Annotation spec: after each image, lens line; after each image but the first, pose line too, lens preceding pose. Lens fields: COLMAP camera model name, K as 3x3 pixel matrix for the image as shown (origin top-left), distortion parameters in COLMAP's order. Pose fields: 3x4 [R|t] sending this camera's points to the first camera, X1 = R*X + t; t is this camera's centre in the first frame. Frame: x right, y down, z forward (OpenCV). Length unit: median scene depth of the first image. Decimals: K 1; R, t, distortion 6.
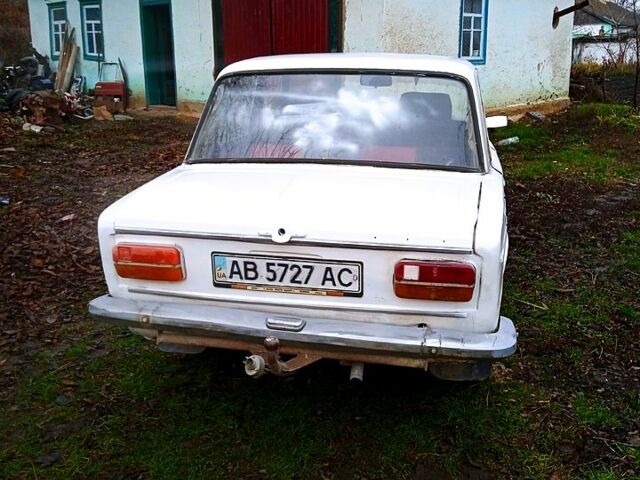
lens RADIAL K [[671.7, 0, 320.0], [0, 671.7, 240.0], [0, 0, 1]] dist [0.091798, -0.171727]
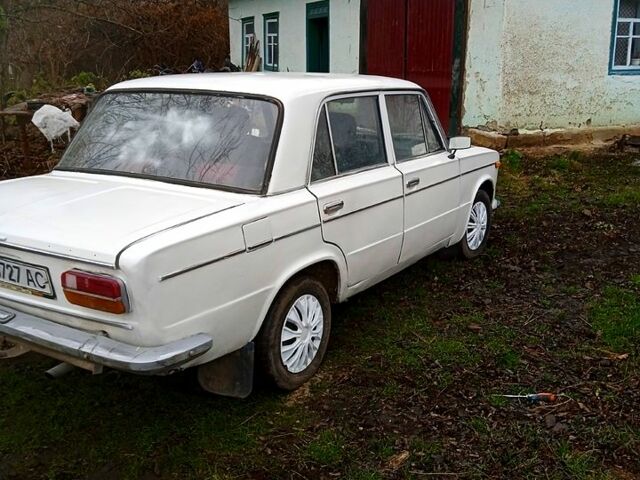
lens RADIAL K [[671.7, 0, 320.0], [0, 671.7, 240.0], [0, 0, 1]] dist [0.091798, -0.171727]
pose [[0.936811, 0.085922, -0.339121, 0.653796], [-0.088584, 0.996039, 0.007652, -0.046153], [0.338435, 0.022872, 0.940712, 0.079377]]
